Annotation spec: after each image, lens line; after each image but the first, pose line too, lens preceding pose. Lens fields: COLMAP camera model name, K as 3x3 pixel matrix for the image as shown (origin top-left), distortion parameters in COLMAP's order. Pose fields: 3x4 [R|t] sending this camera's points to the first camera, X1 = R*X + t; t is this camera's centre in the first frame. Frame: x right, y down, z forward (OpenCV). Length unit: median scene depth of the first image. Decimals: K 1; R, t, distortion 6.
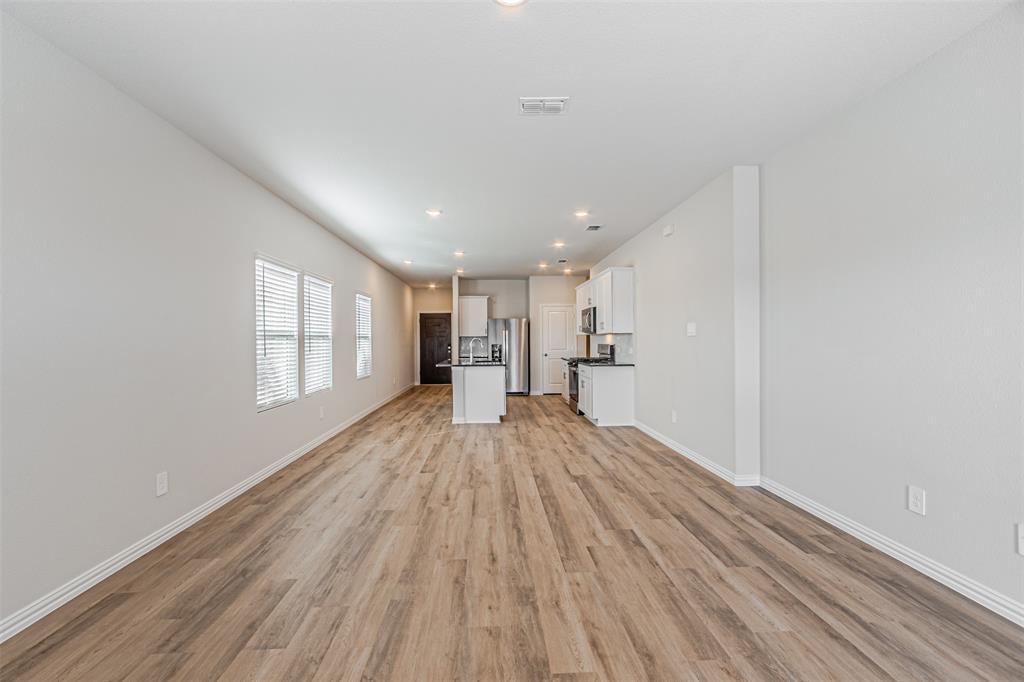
lens RADIAL K [[448.4, 0, 506.6], [0, 448.4, 338.4], [0, 0, 1]] dist [0.002691, -0.000270]
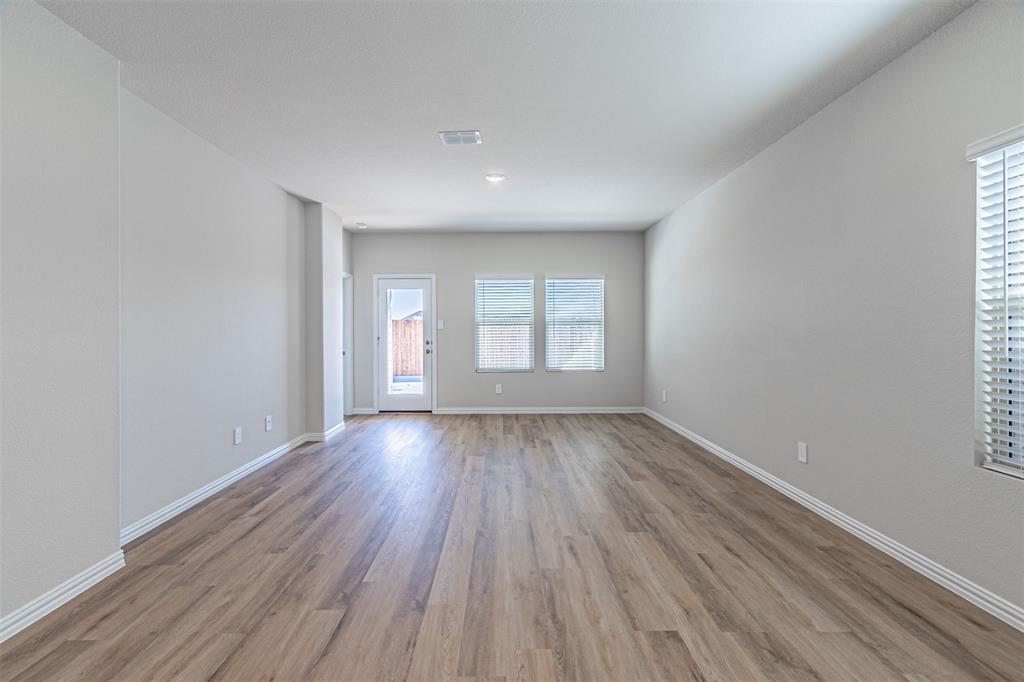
lens RADIAL K [[448.4, 0, 506.6], [0, 448.4, 338.4], [0, 0, 1]] dist [0.002691, -0.000270]
pose [[-0.999399, 0.016355, 0.030557, -0.059467], [0.016776, 0.999767, 0.013596, 0.010640], [-0.030327, 0.014101, -0.999441, 1.847333]]
